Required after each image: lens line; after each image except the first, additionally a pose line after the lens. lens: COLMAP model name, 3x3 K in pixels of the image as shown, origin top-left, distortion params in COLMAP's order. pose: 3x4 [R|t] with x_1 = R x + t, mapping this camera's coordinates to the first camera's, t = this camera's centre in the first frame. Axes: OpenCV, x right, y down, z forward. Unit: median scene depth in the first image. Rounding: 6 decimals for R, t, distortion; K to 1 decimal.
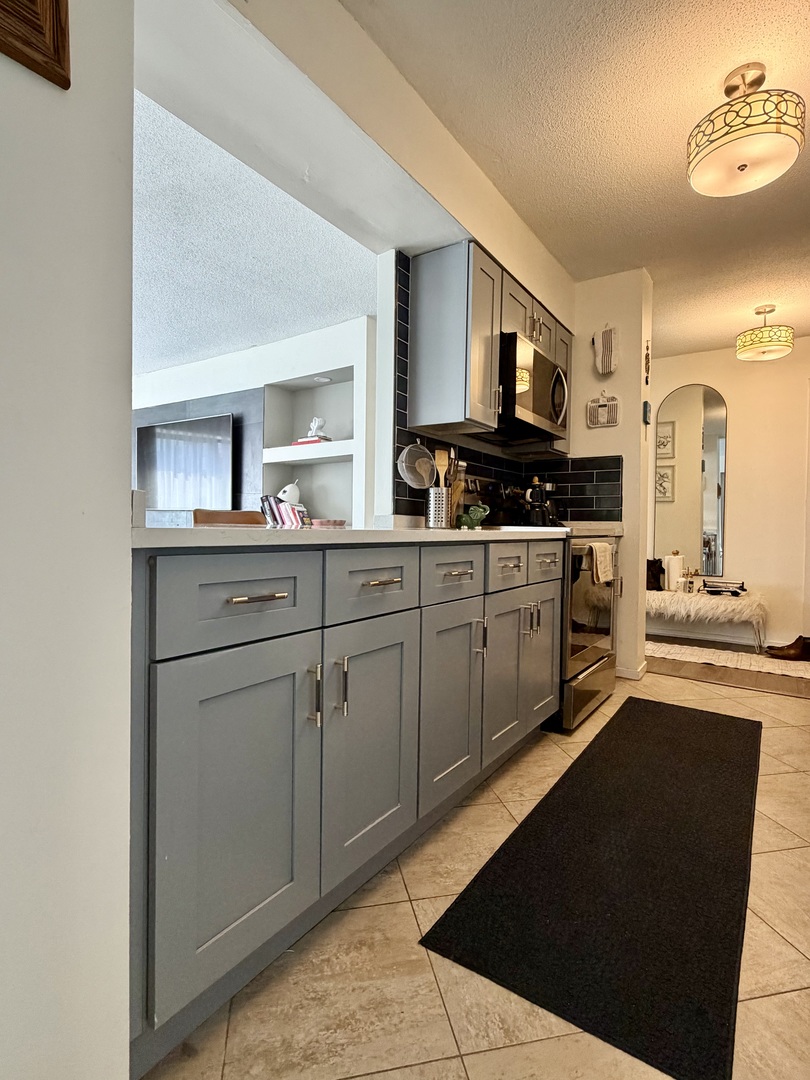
lens RADIAL K [[538.8, 0, 404.6], [0, 538.8, 538.7], [0, 0, 1]] dist [0.000317, 0.000013]
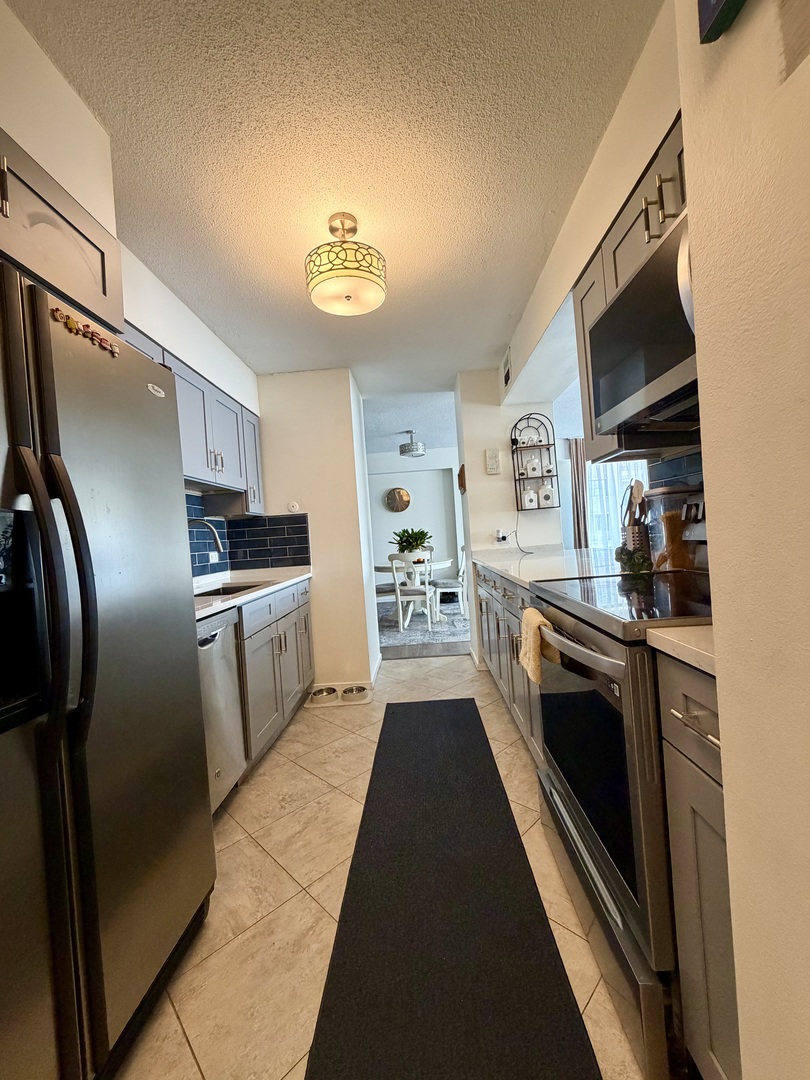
lens RADIAL K [[434.0, 0, 406.1], [0, 434.0, 541.3], [0, 0, 1]] dist [0.000040, 0.000004]
pose [[-0.844583, 0.043118, -0.533686, 1.171731], [0.046072, 0.998908, 0.007794, -0.126020], [0.533439, -0.018006, -0.845647, 2.086029]]
